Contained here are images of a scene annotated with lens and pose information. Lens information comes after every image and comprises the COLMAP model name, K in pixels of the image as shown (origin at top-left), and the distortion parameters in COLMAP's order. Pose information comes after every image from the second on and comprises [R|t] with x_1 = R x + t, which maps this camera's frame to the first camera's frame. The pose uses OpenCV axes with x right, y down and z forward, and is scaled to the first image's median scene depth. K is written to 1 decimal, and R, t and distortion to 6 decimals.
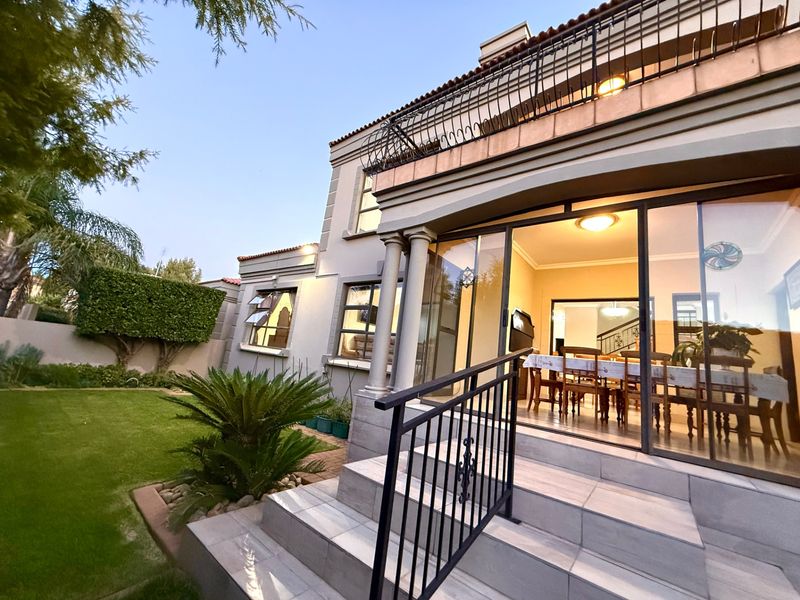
lens RADIAL K [[319.8, 0, 397.8], [0, 319.8, 295.9], [0, 0, 1]] dist [-0.006558, -0.000522]
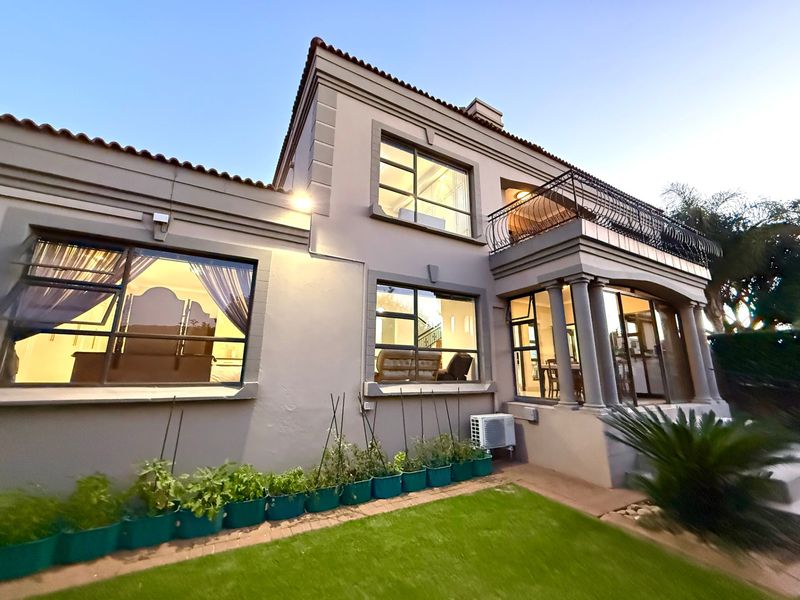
lens RADIAL K [[319.8, 0, 400.7], [0, 319.8, 300.6], [0, 0, 1]] dist [-0.006558, -0.000522]
pose [[0.377055, 0.086724, 0.922122, -0.786431], [-0.139475, 0.989570, -0.036036, 0.025881], [-0.915629, -0.115025, 0.385218, 0.653378]]
